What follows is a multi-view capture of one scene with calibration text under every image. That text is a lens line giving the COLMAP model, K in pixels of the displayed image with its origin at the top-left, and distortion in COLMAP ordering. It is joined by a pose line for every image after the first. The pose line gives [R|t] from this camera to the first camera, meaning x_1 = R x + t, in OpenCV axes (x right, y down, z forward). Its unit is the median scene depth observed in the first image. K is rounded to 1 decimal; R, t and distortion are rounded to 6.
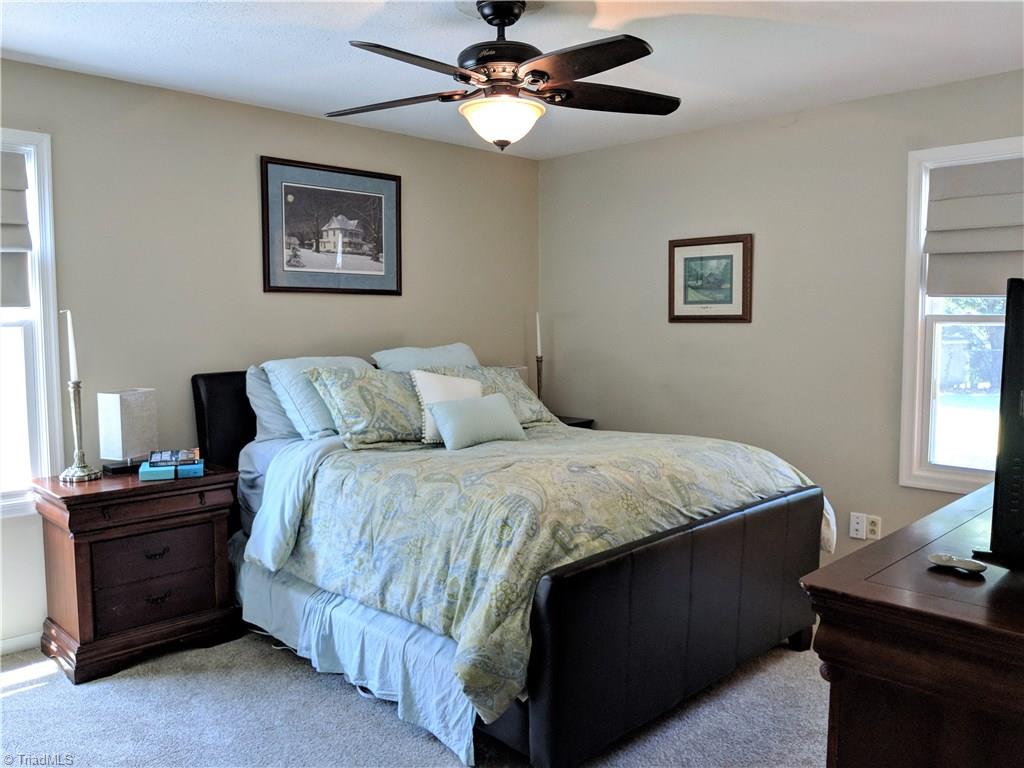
lens RADIAL K [[820.9, 0, 513.5], [0, 820.9, 387.9], [0, 0, 1]] dist [0.049855, -0.118966]
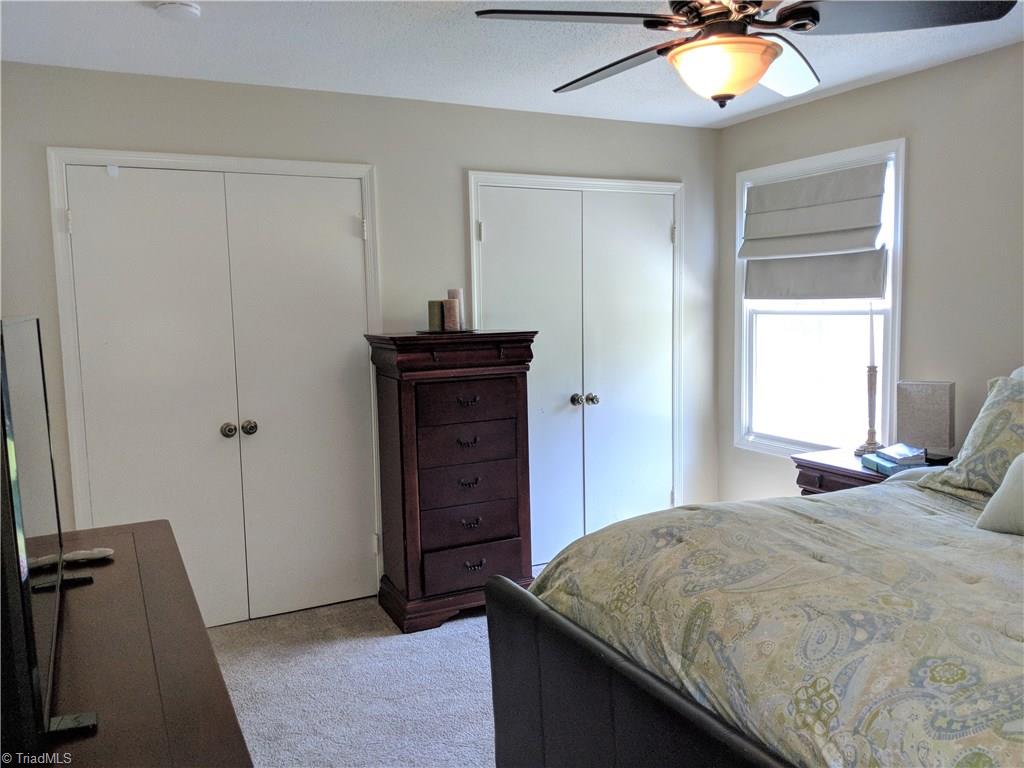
lens RADIAL K [[820.9, 0, 513.0], [0, 820.9, 383.3], [0, 0, 1]] dist [0.049855, -0.118966]
pose [[-0.319434, 0.109553, -0.941254, 0.678483], [-0.053247, 0.989650, 0.133256, -0.108066], [0.946111, 0.092685, -0.310295, 0.901862]]
